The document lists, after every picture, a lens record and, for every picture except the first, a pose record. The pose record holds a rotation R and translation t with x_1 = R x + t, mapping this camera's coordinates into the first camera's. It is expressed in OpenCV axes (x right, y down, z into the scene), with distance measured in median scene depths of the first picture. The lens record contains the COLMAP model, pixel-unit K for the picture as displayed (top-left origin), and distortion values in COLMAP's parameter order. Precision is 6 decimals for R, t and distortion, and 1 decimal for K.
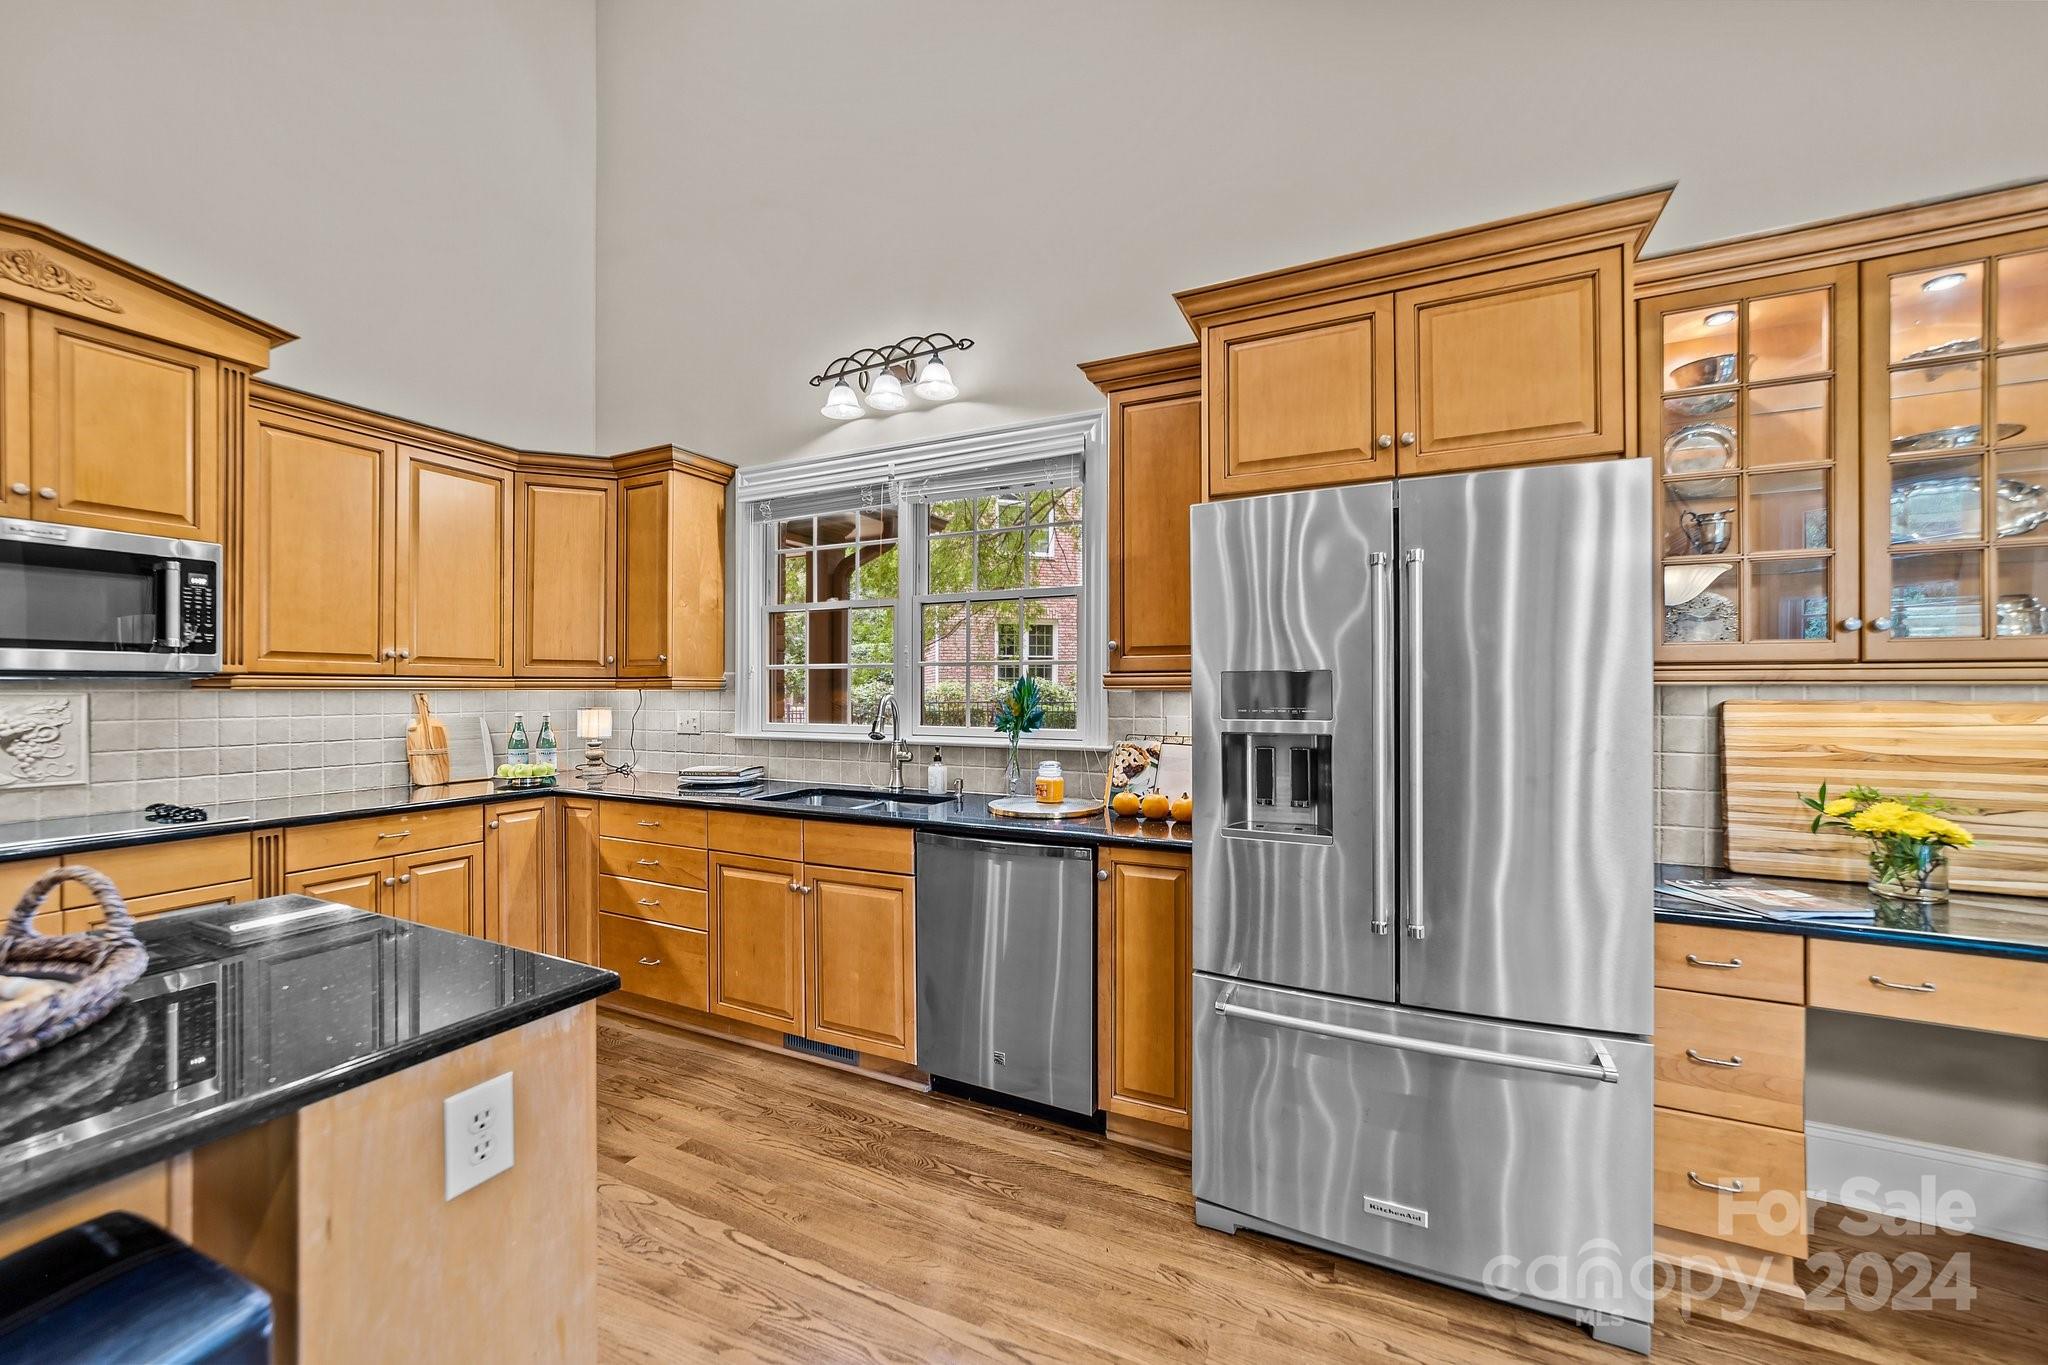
lens RADIAL K [[785.9, 0, 1030.6], [0, 785.9, 684.4], [0, 0, 1]] dist [0.001895, 0.001296]
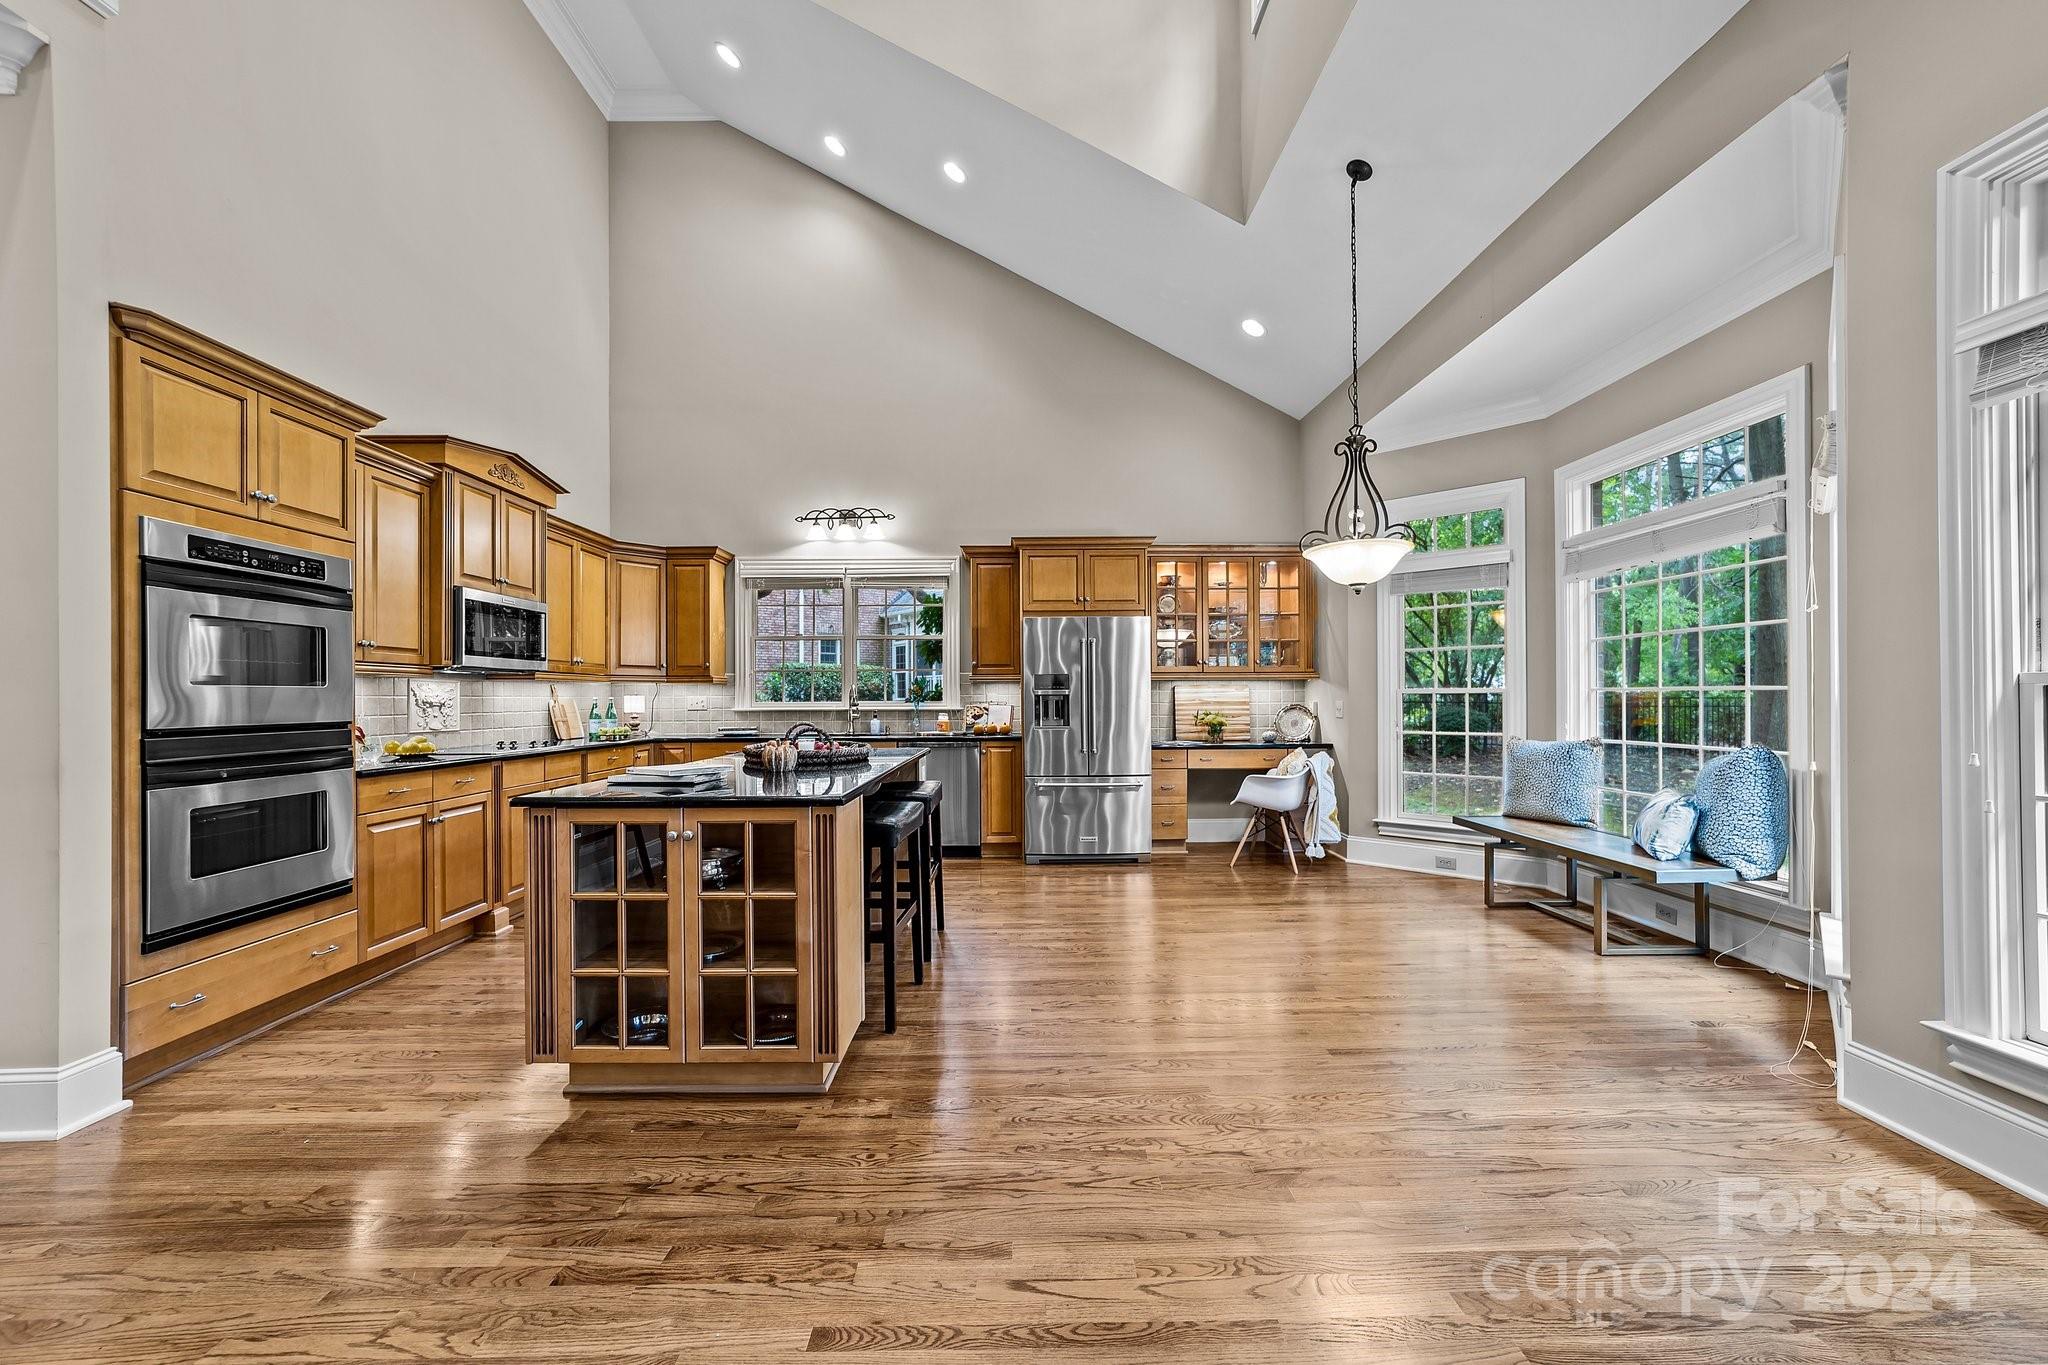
lens RADIAL K [[785.9, 0, 1020.8], [0, 785.9, 684.8], [0, 0, 1]] dist [0.001895, 0.001296]
pose [[0.893113, 0.003472, 0.449819, -0.803238], [0.001585, 0.999940, -0.010865, 0.040144], [-0.449830, 0.010416, 0.893053, -1.146339]]
